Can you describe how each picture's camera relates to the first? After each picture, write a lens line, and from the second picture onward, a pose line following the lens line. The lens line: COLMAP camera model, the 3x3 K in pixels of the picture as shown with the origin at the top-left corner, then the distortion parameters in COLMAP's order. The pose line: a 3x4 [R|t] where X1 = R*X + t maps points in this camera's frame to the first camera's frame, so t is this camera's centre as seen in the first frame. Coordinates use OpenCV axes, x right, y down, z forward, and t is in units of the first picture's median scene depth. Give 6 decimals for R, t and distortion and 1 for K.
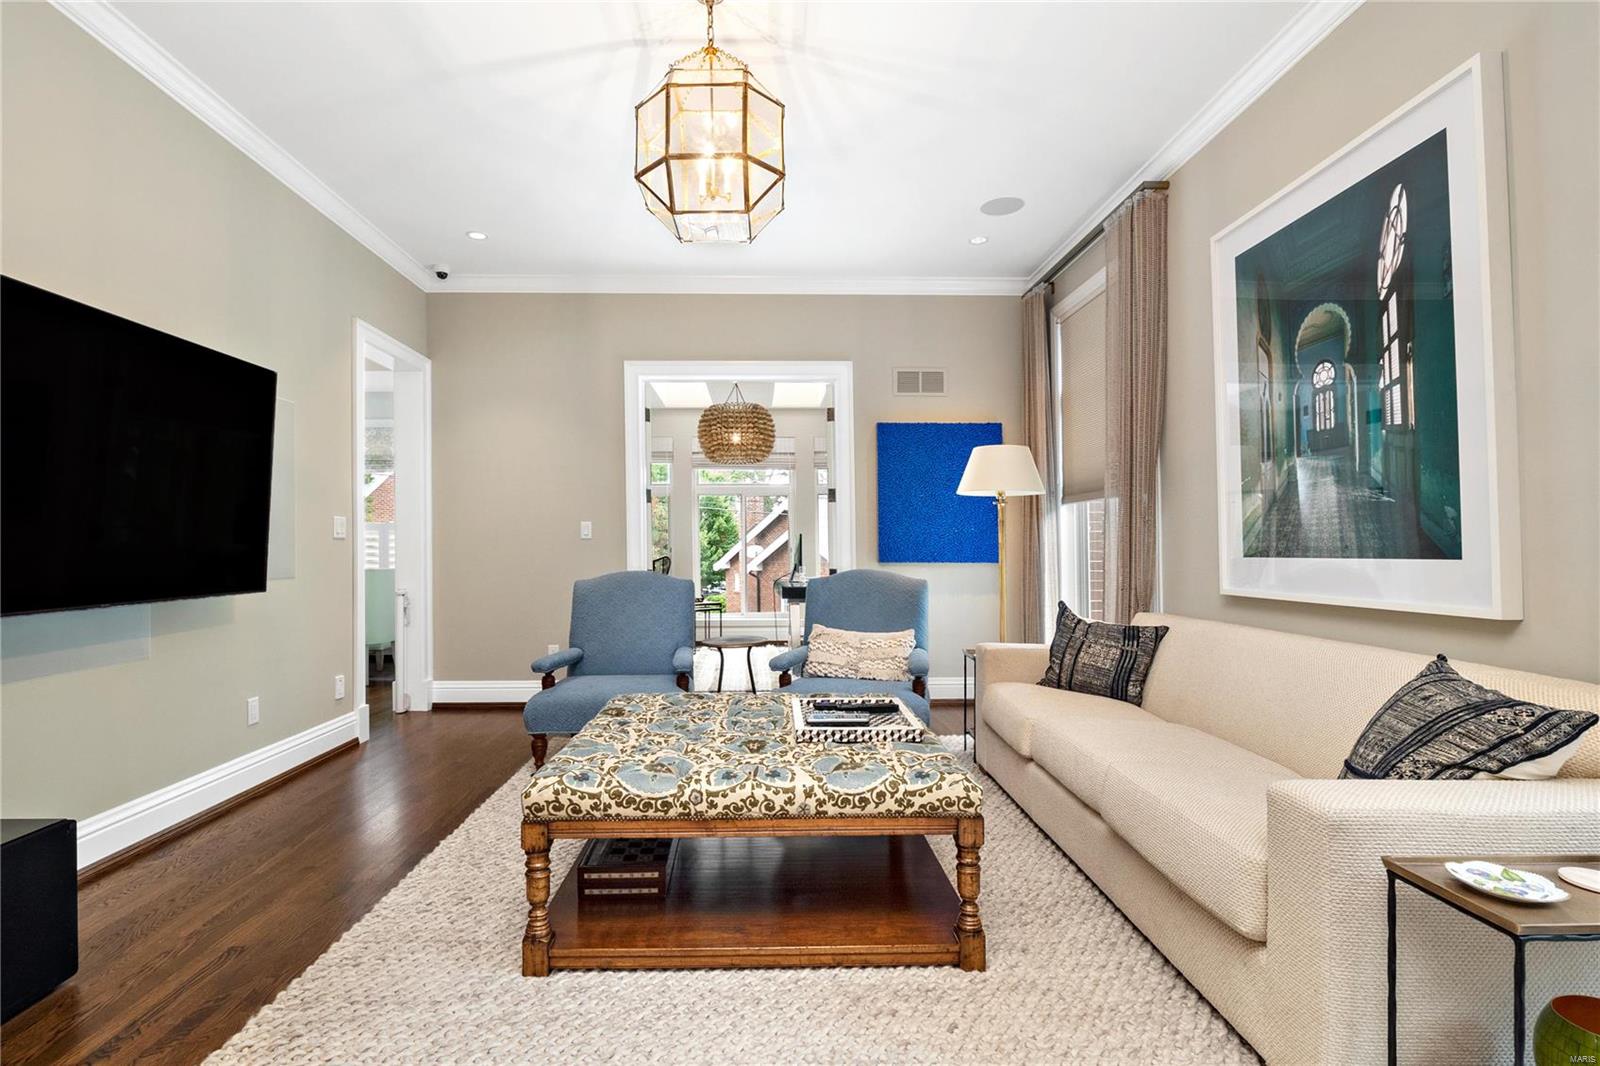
lens RADIAL K [[715.0, 0, 821.8], [0, 715.0, 555.9], [0, 0, 1]] dist [0.002143, 0.000121]
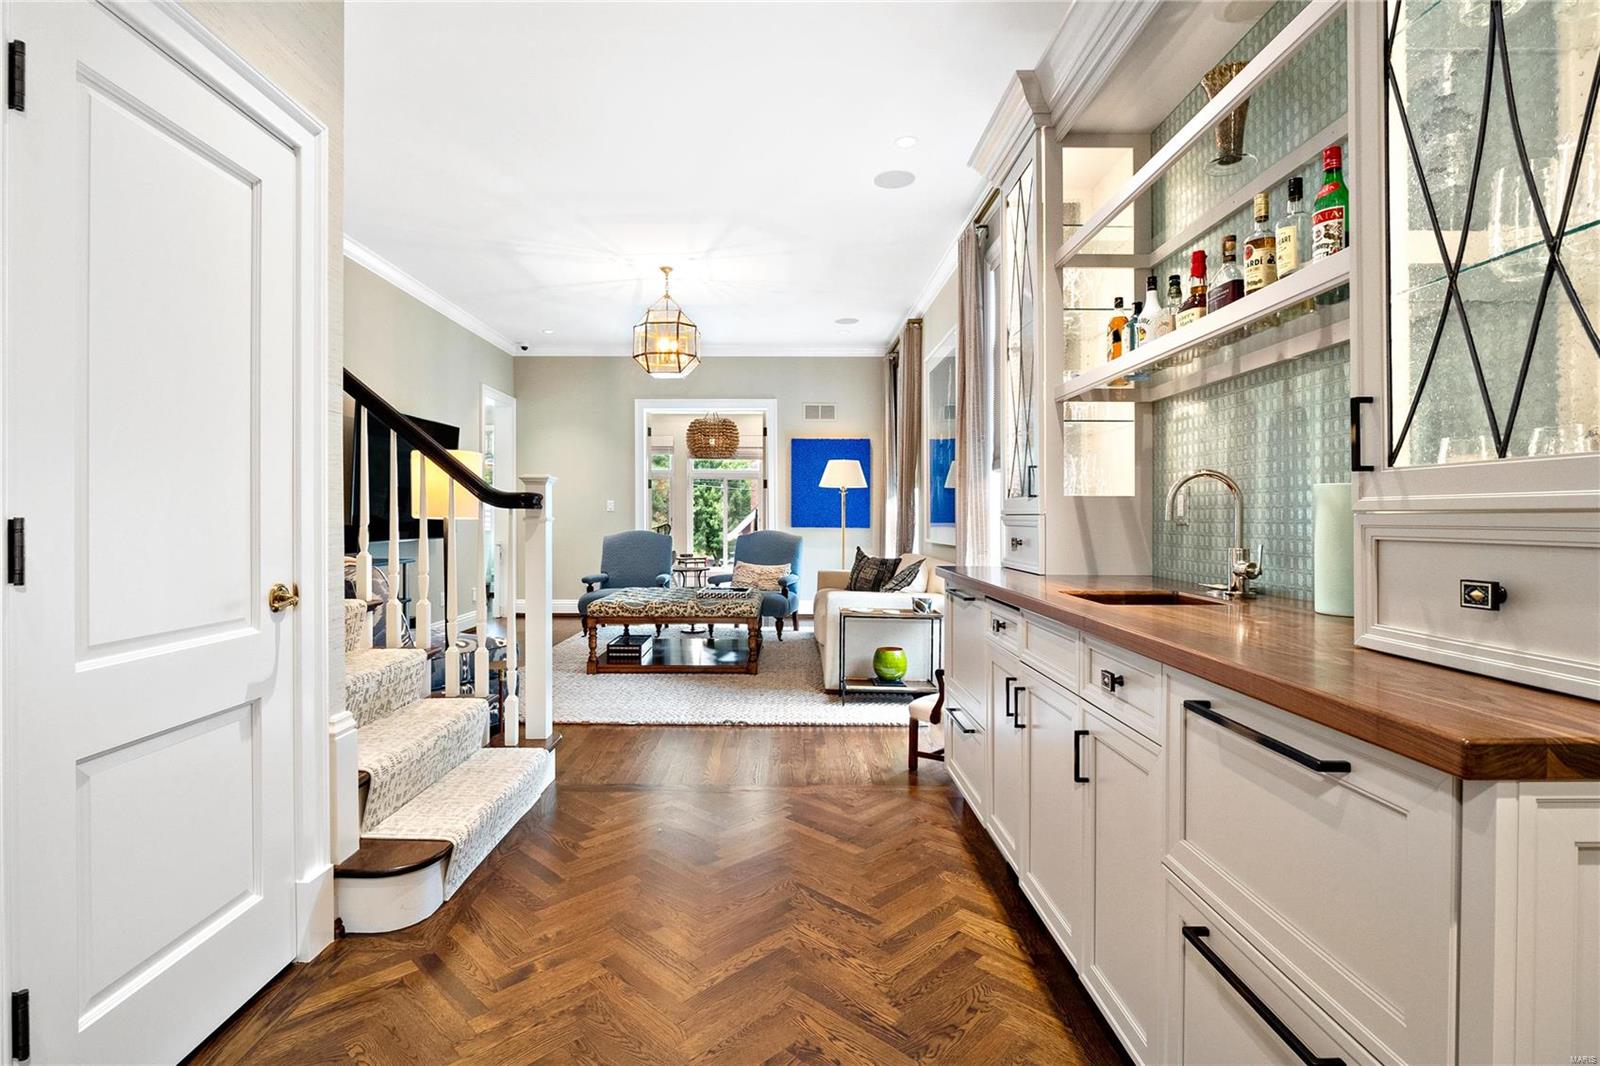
lens RADIAL K [[757.5, 0, 799.1], [0, 757.5, 525.8], [0, 0, 1]] dist [-0.009815, -0.002492]
pose [[0.997313, 0.005079, -0.073079, 0.215158], [-0.005310, 0.999982, -0.002965, 0.011348], [0.073063, 0.003345, 0.997322, -0.659191]]
